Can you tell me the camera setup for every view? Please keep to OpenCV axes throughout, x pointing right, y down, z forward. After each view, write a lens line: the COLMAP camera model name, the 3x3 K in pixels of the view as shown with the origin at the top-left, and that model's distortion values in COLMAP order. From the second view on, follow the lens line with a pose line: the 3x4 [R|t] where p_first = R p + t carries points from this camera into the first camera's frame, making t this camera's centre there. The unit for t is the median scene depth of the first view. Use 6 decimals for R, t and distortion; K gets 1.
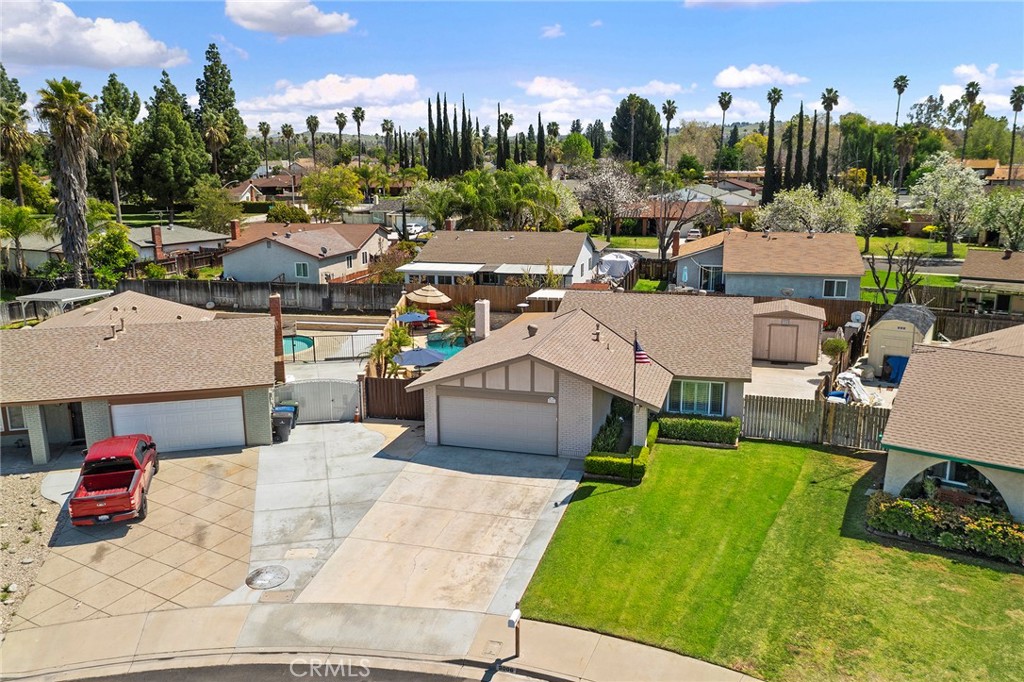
lens RADIAL K [[802.3, 0, 512.0], [0, 802.3, 341.0], [0, 0, 1]] dist [-0.008471, -0.001587]
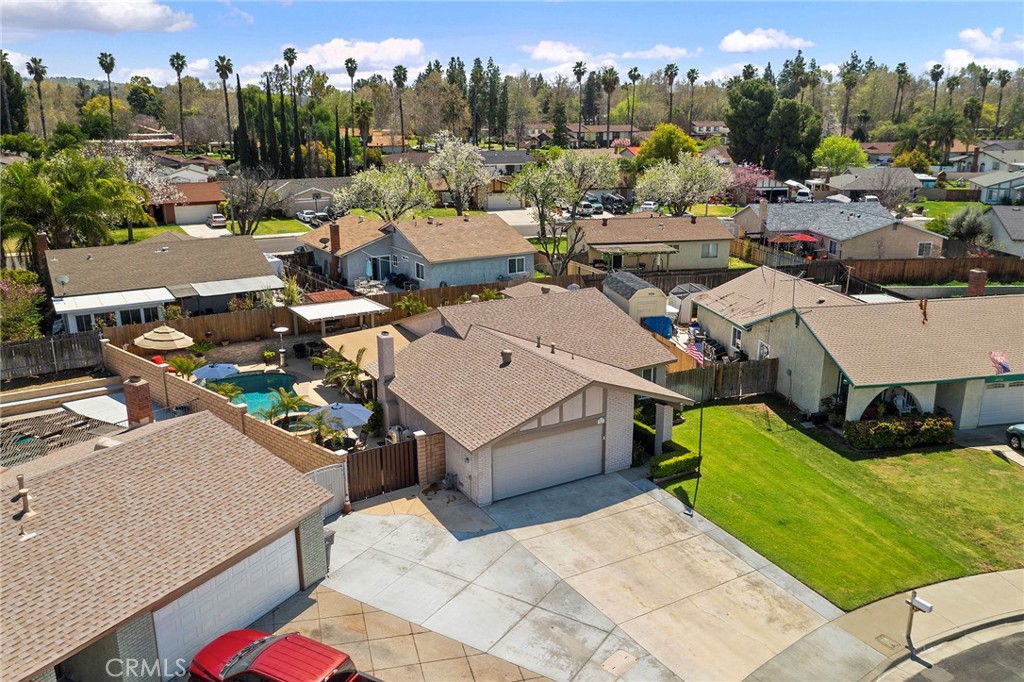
lens RADIAL K [[803.5, 0, 522.2], [0, 803.5, 340.3], [0, 0, 1]] dist [-0.009625, 0.005770]
pose [[0.692158, -0.185812, 0.697417, -0.695082], [0.155020, 0.982014, 0.107786, -0.146138], [-0.704901, 0.033508, 0.708514, 0.361129]]
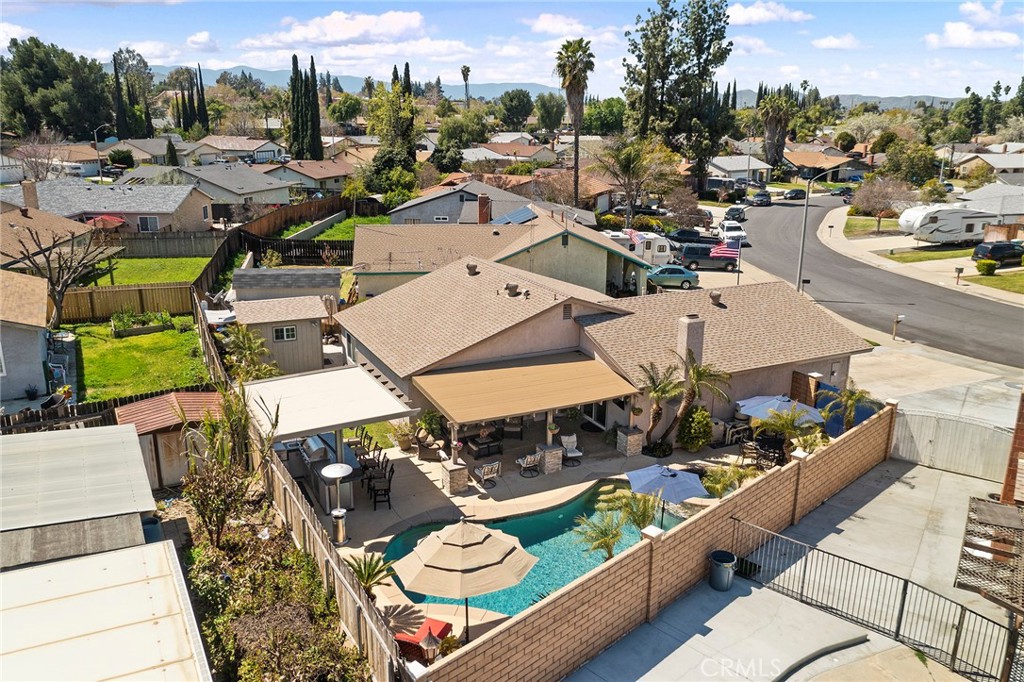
lens RADIAL K [[806.6, 0, 512.0], [0, 806.6, 341.0], [0, 0, 1]] dist [-0.013708, -0.002479]
pose [[-0.676749, -0.215815, 0.703872, -0.539613], [0.148298, 0.896511, 0.417463, -0.439504], [-0.721123, 0.386901, -0.574708, 1.943598]]
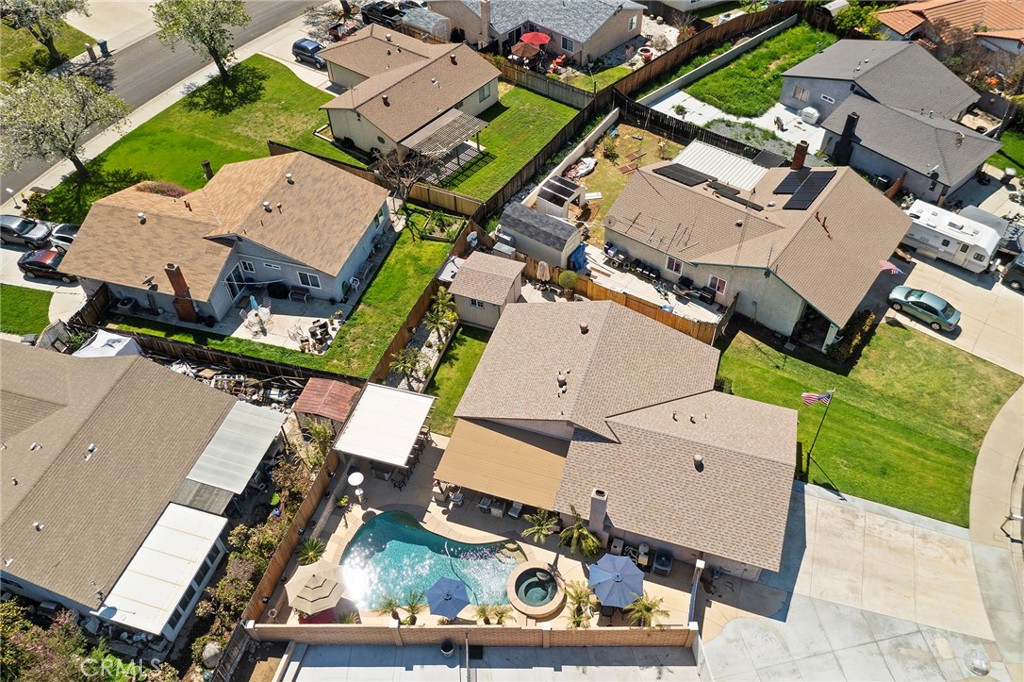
lens RADIAL K [[806.6, 0, 512.0], [0, 806.6, 341.0], [0, 0, 1]] dist [-0.013708, -0.002479]
pose [[0.037200, -0.730750, 0.681631, -0.732210], [0.236340, 0.669186, 0.704510, -1.136675], [-0.970958, 0.134890, 0.197599, 1.138529]]
